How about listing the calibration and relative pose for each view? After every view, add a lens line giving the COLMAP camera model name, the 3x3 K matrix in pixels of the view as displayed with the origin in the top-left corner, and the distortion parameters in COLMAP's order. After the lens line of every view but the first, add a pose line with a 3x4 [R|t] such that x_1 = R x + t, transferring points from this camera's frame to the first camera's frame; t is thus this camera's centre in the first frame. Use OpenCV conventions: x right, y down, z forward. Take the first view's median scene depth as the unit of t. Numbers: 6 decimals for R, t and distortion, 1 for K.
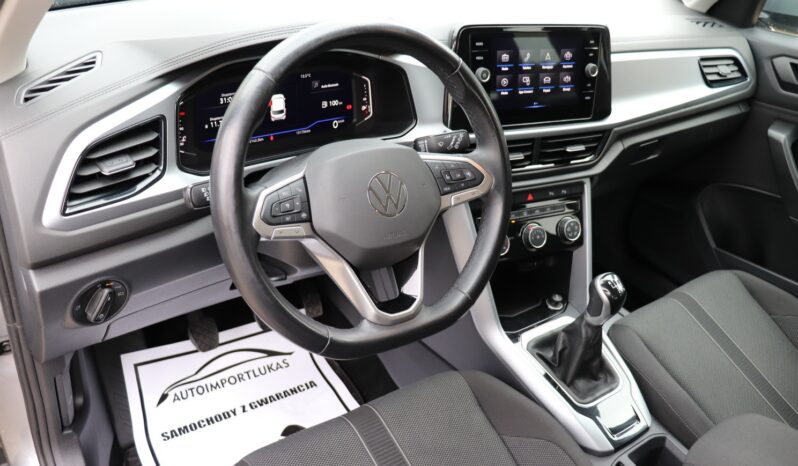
lens RADIAL K [[659.6, 0, 399.0], [0, 659.6, 233.0], [0, 0, 1]] dist [-0.176129, 0.156164]
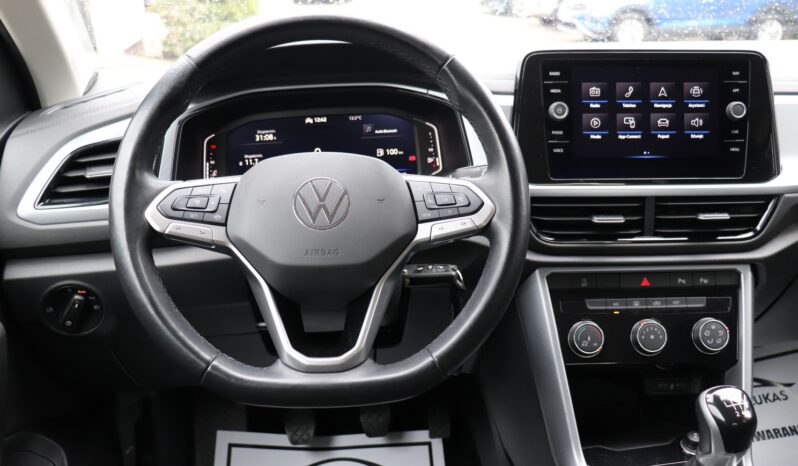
lens RADIAL K [[659.6, 0, 399.0], [0, 659.6, 233.0], [0, 0, 1]] dist [-0.176129, 0.156164]
pose [[0.875686, 0.020611, -0.482441, 0.329589], [-0.149949, 0.961304, -0.231106, 0.107647], [0.459009, 0.274718, 0.844891, 0.274057]]
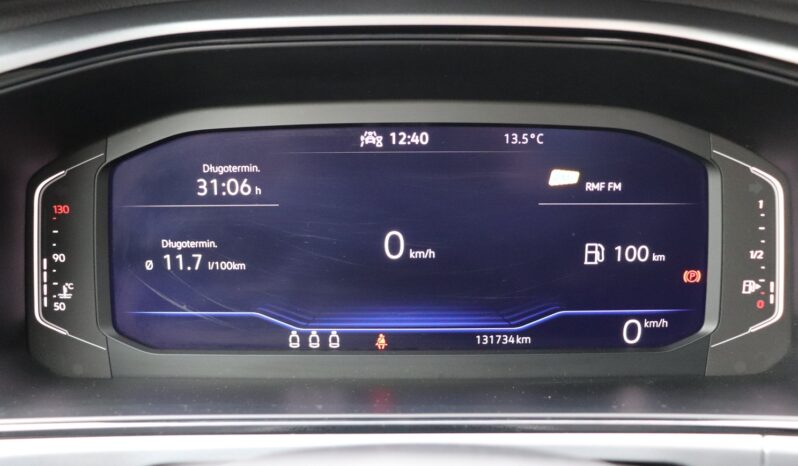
lens RADIAL K [[743.9, 0, 394.7], [0, 743.9, 231.4], [0, 0, 1]] dist [-0.154939, 0.164161]
pose [[0.822026, 0.085013, -0.563069, -0.008081], [-0.229999, 0.954119, -0.191721, -0.121526], [0.520936, 0.287105, 0.803864, 0.675368]]
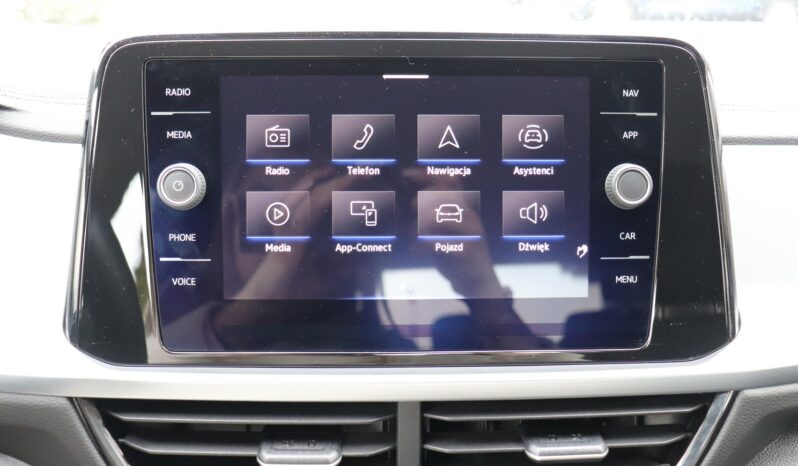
lens RADIAL K [[814.1, 0, 399.0], [0, 814.1, 233.0], [0, 0, 1]] dist [-0.102437, 0.028683]
pose [[0.908773, 0.016258, -0.416974, 0.376581], [-0.141002, 0.952432, -0.270170, -0.123348], [0.392747, 0.304318, 0.867837, 0.679046]]
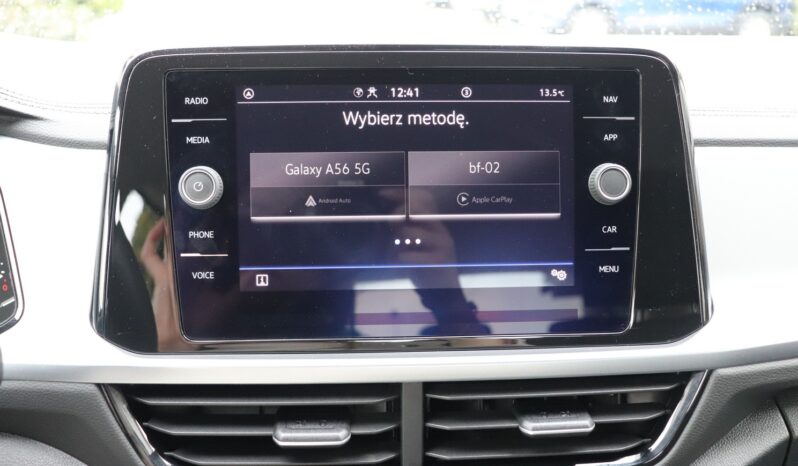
lens RADIAL K [[818.6, 0, 396.6], [0, 818.6, 241.9], [0, 0, 1]] dist [-0.105486, -0.005202]
pose [[0.917554, 0.002198, -0.397606, 0.381906], [-0.124945, 0.950923, -0.283078, -0.100790], [0.377471, 0.309418, 0.872798, 0.645560]]
